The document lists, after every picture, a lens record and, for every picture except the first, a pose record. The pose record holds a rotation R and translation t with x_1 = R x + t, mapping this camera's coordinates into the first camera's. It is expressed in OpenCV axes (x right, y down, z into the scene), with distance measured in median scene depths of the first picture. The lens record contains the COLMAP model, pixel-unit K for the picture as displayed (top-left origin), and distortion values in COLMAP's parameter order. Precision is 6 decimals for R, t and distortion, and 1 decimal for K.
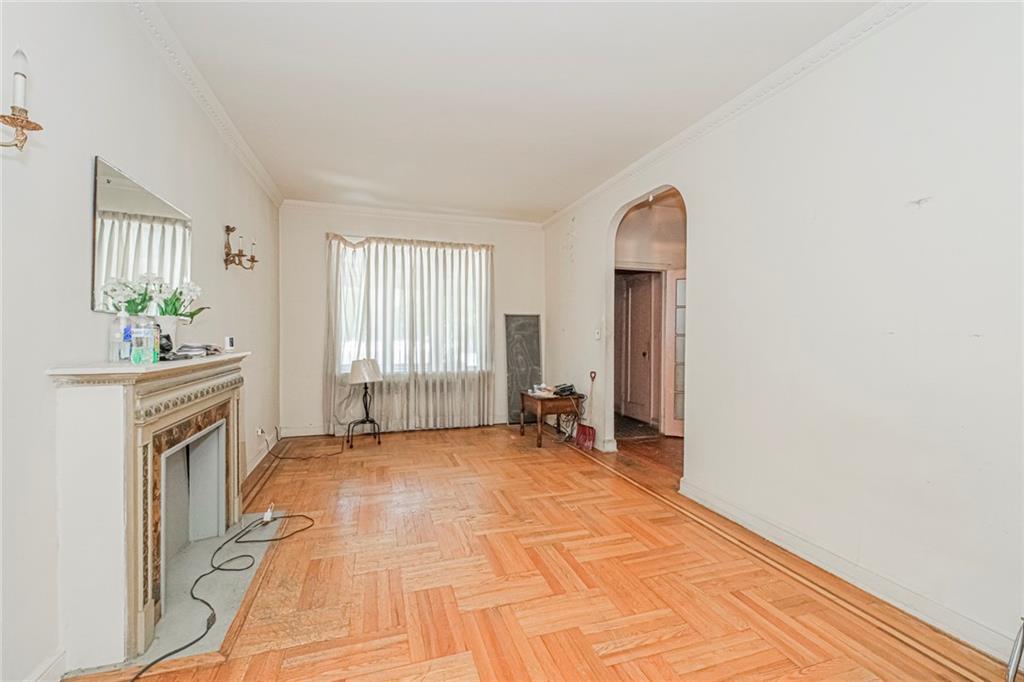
lens RADIAL K [[429.0, 0, 505.4], [0, 429.0, 339.4], [0, 0, 1]] dist [0.001819, -0.000501]
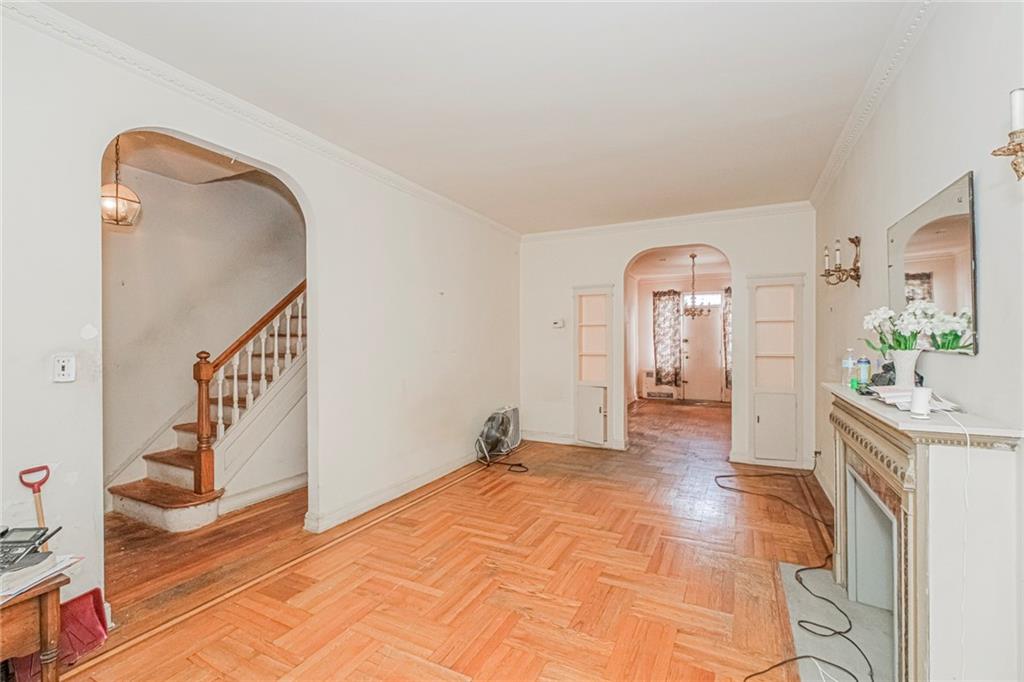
lens RADIAL K [[429.0, 0, 512.9], [0, 429.0, 339.2], [0, 0, 1]] dist [0.001819, -0.000501]
pose [[-0.708667, -0.003183, 0.705536, -0.667309], [0.008700, 0.999874, 0.013250, -0.077576], [-0.705490, 0.015528, -0.708550, 1.719169]]
